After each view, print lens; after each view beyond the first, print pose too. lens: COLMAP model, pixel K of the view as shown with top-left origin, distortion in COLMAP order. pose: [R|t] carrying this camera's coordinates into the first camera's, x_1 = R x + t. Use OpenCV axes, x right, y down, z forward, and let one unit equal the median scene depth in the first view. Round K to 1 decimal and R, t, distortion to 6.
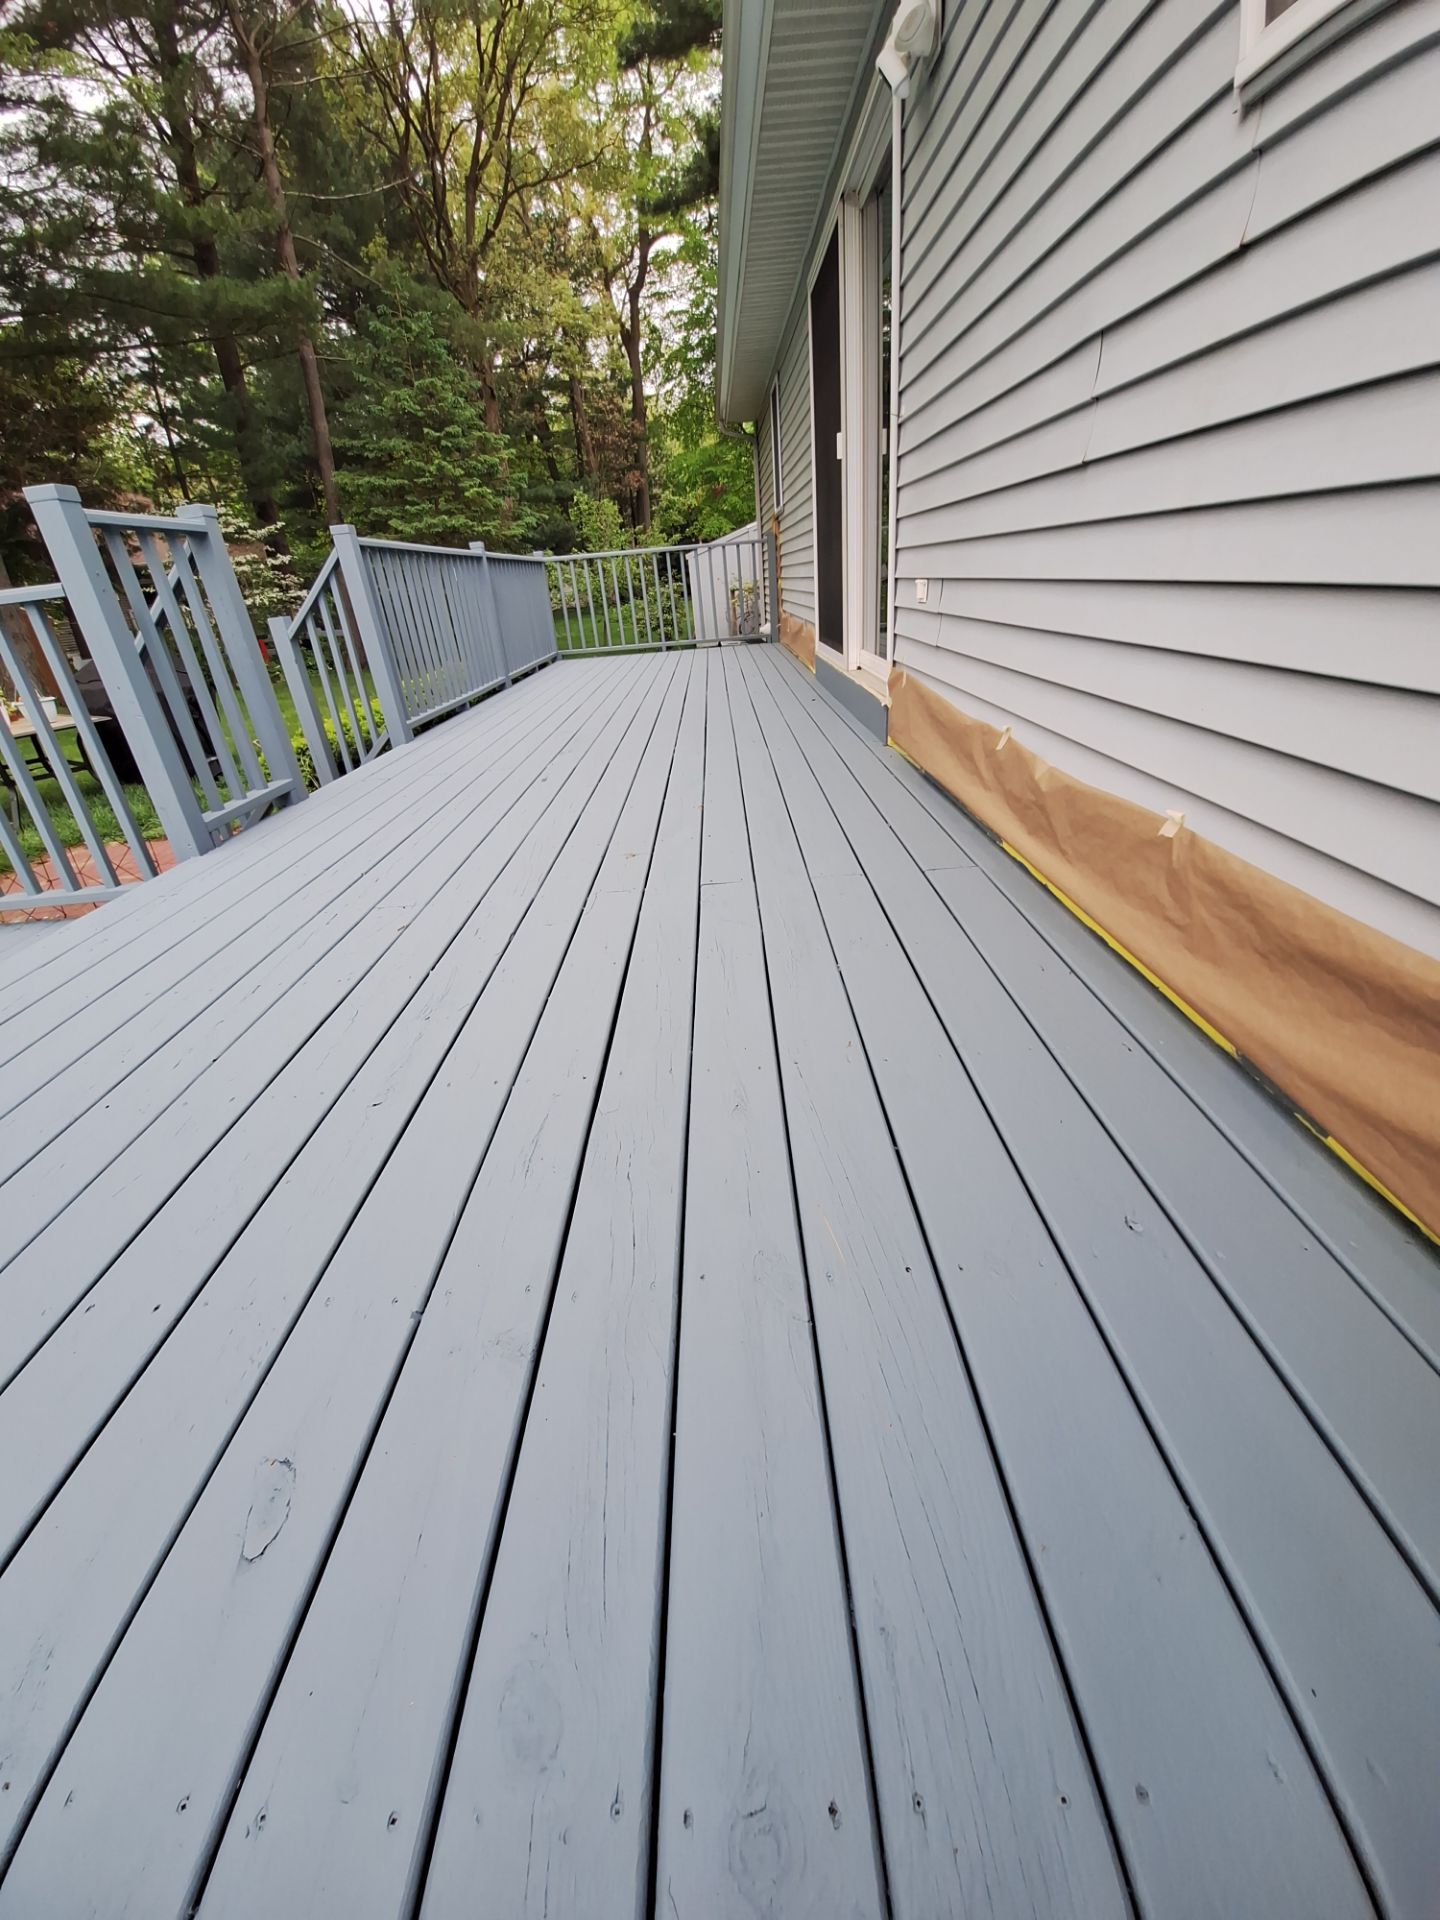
lens RADIAL K [[751.7, 0, 720.0], [0, 751.7, 960.0], [0, 0, 1]] dist [-0.000484, -0.012710]
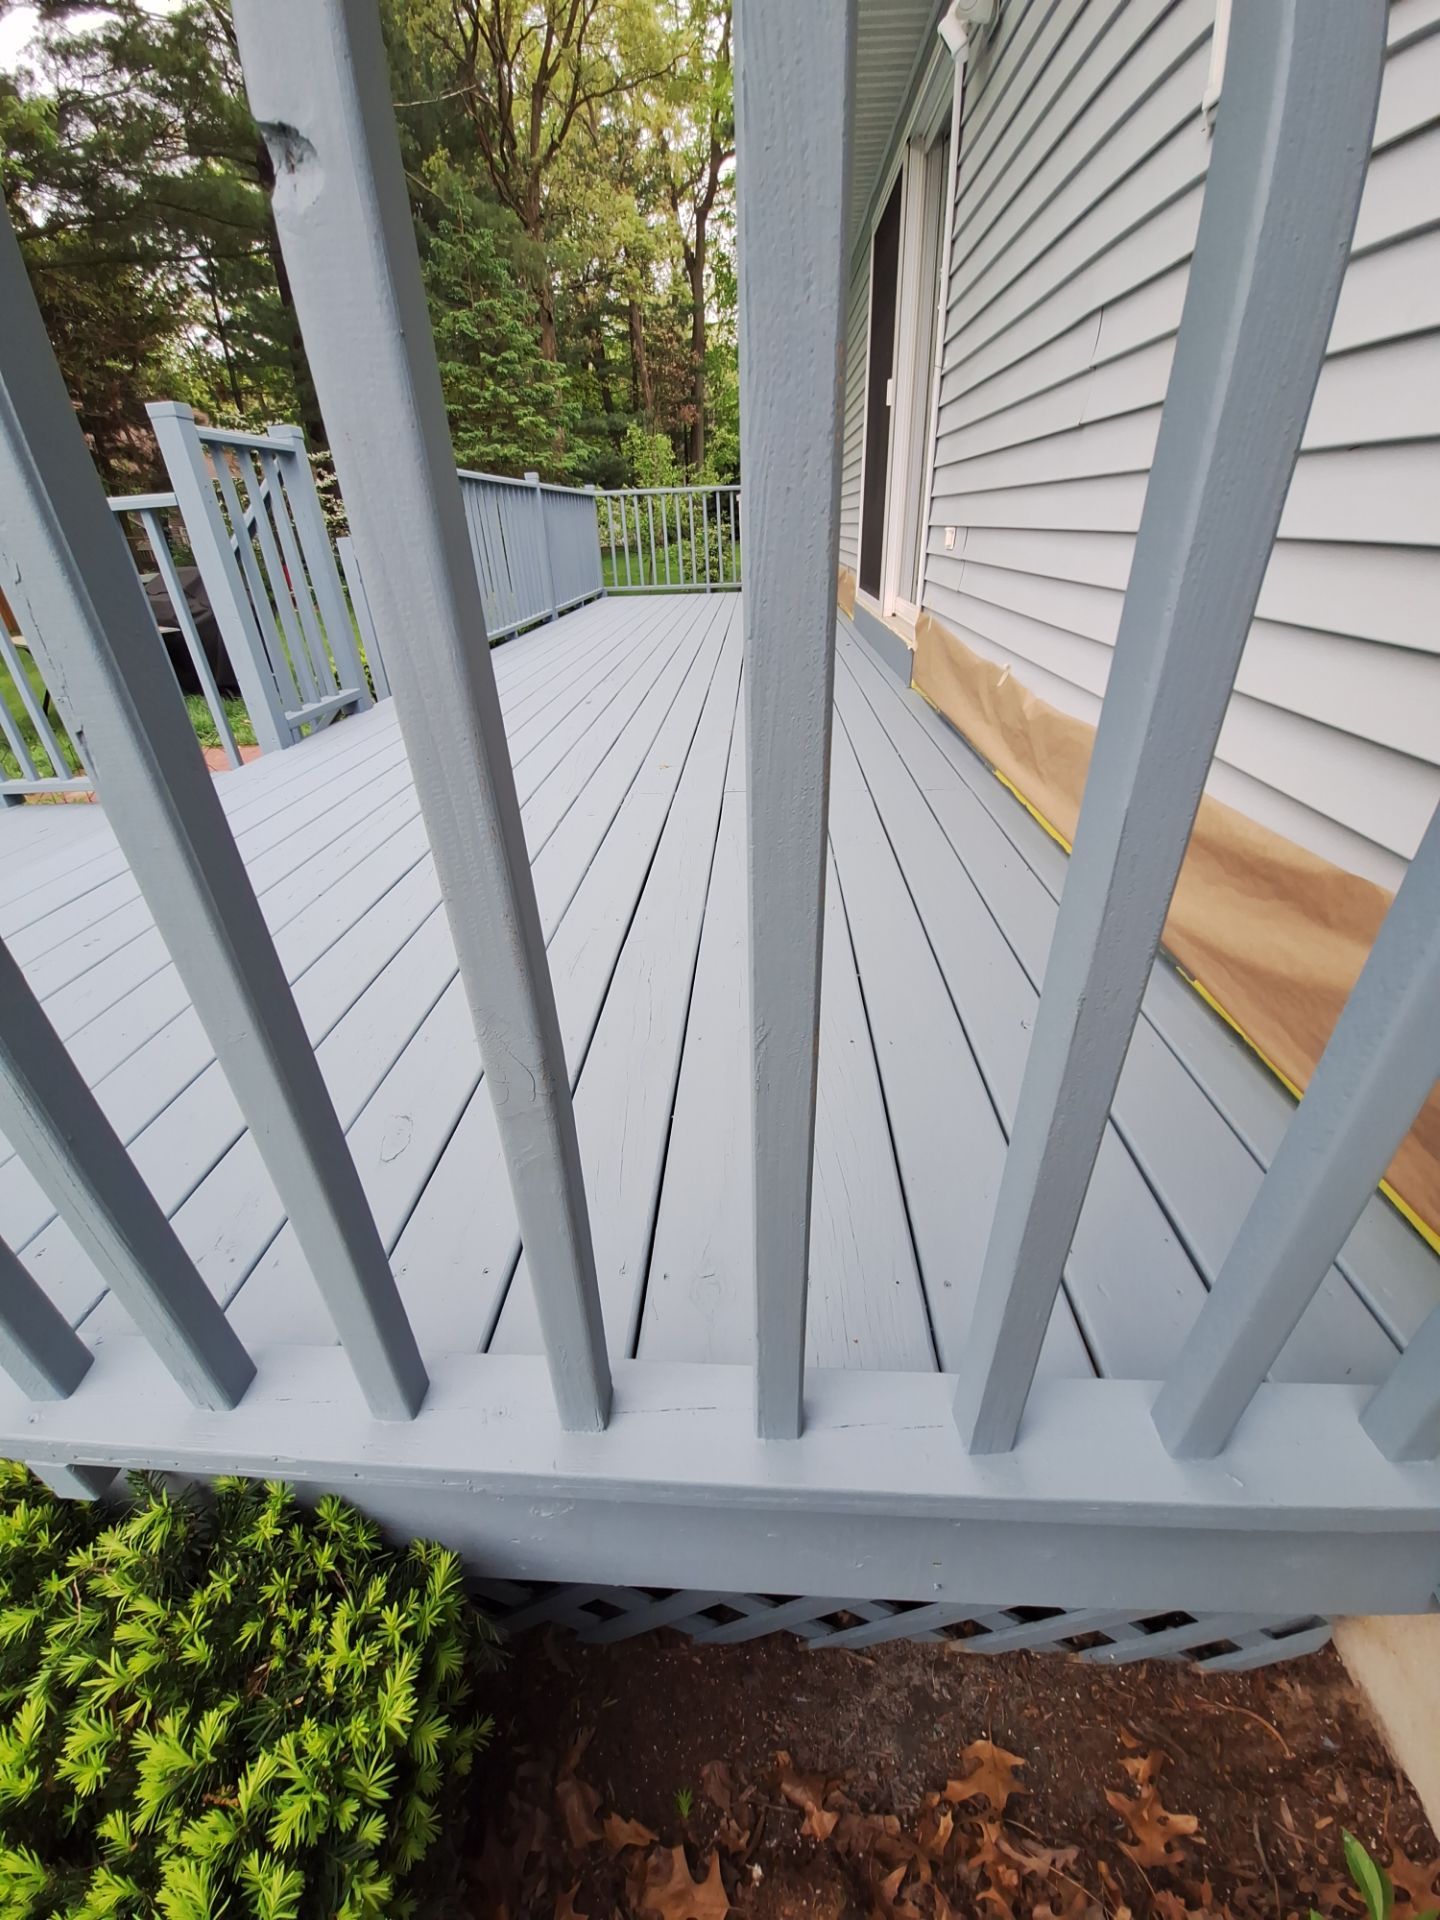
lens RADIAL K [[751.7, 0, 720.0], [0, 751.7, 960.0], [0, 0, 1]] dist [-0.000484, -0.012710]
pose [[0.997383, 0.065494, -0.030612, 0.002904], [-0.063608, 0.996231, 0.058981, 0.012953], [0.034359, -0.056879, 0.997790, -0.022410]]
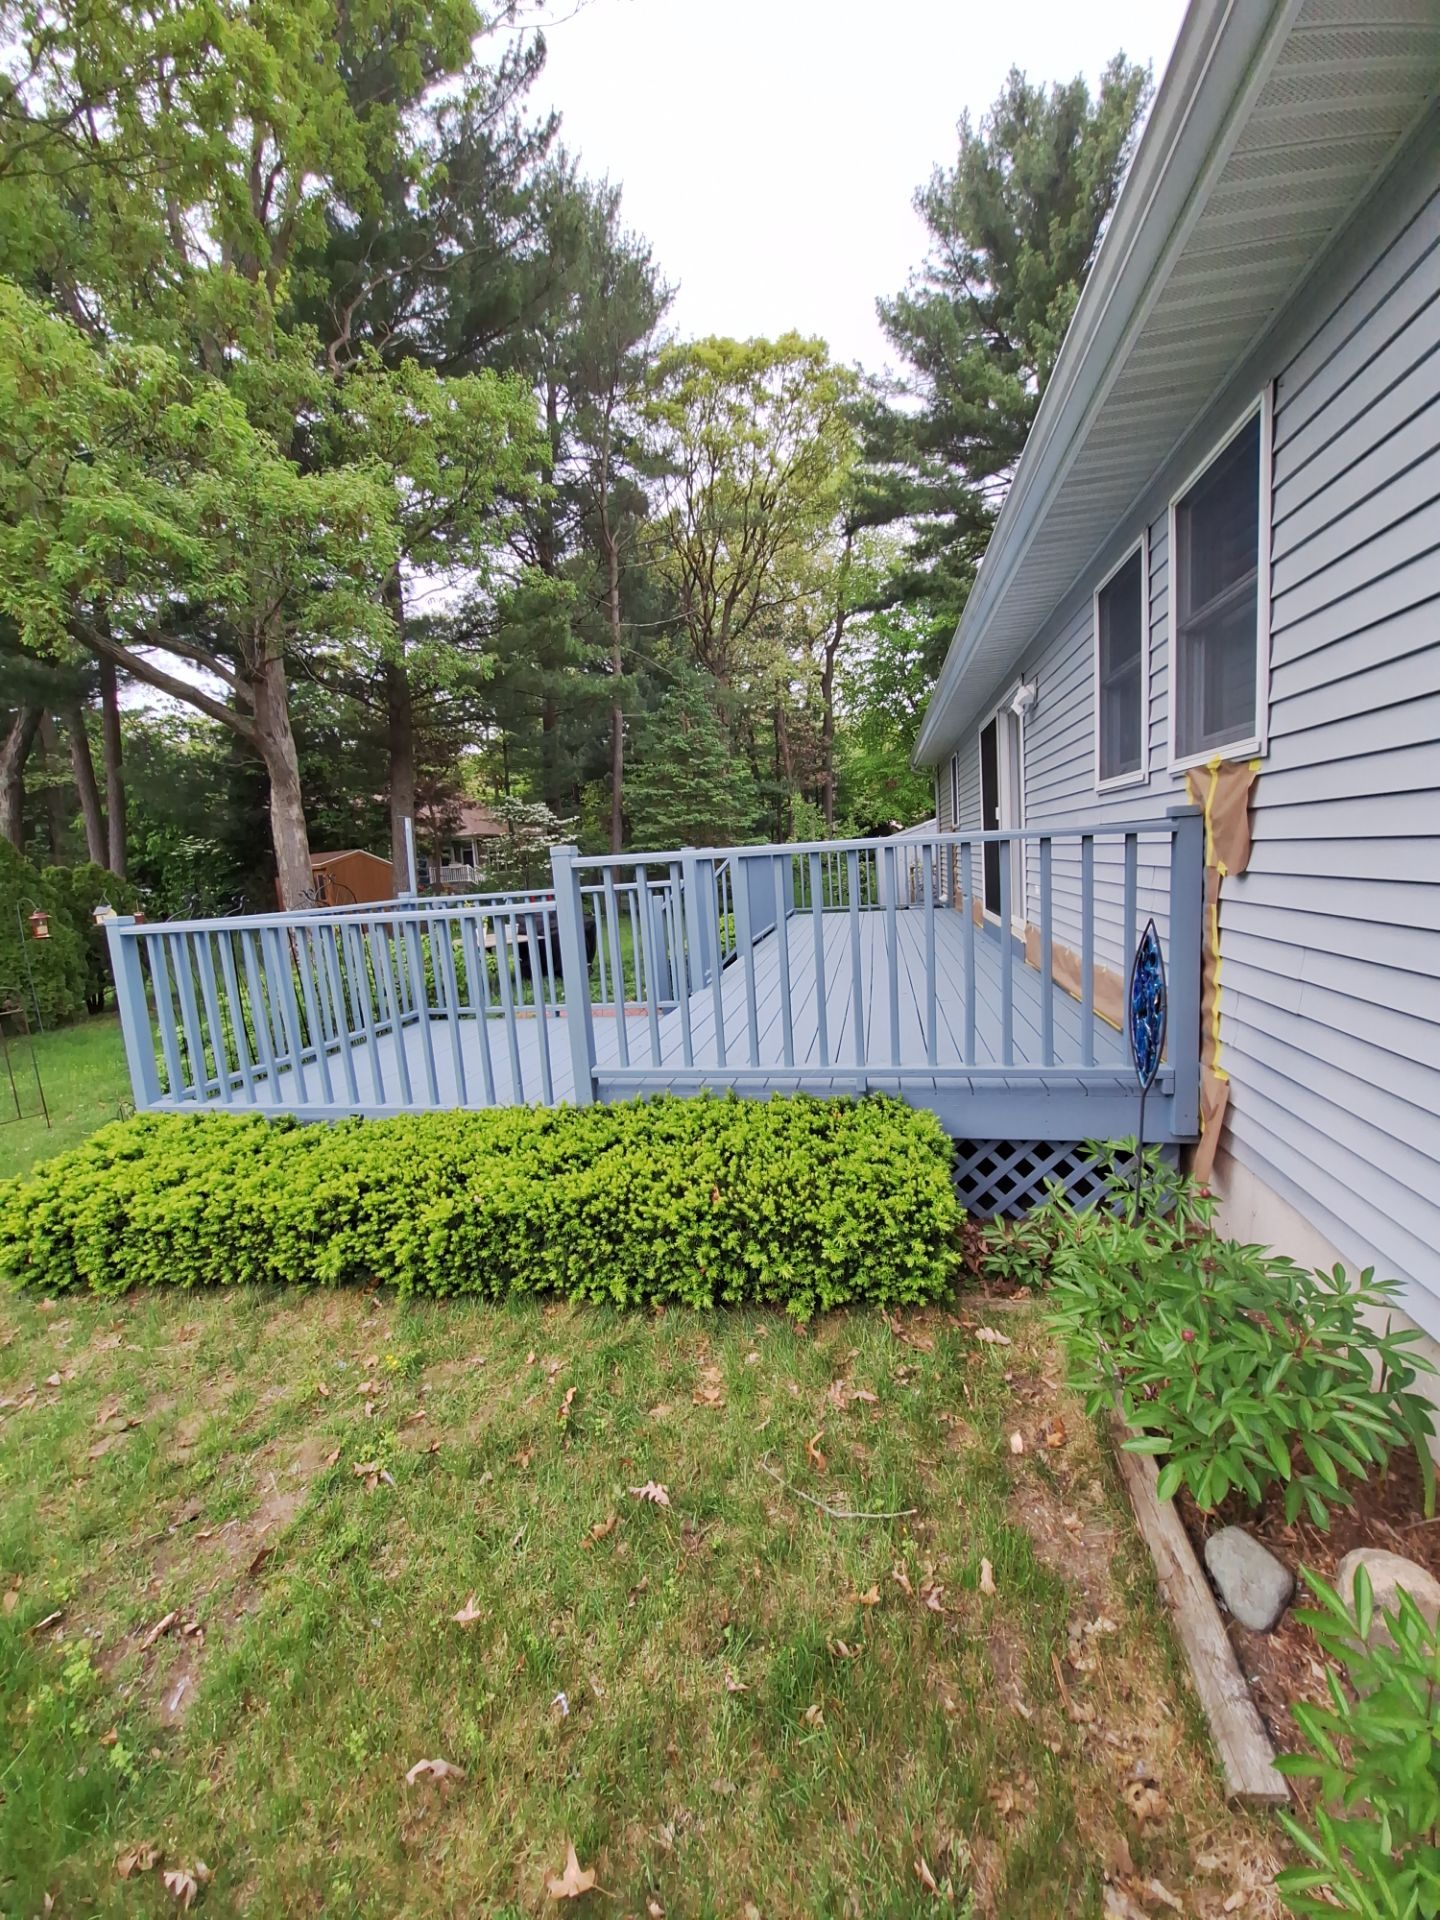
lens RADIAL K [[751.7, 0, 720.0], [0, 751.7, 960.0], [0, 0, 1]] dist [-0.000484, -0.012710]
pose [[0.977683, 0.040958, -0.206057, -0.036028], [-0.103745, 0.947006, -0.304002, 0.092750], [0.182686, 0.318594, 0.930120, -0.231156]]
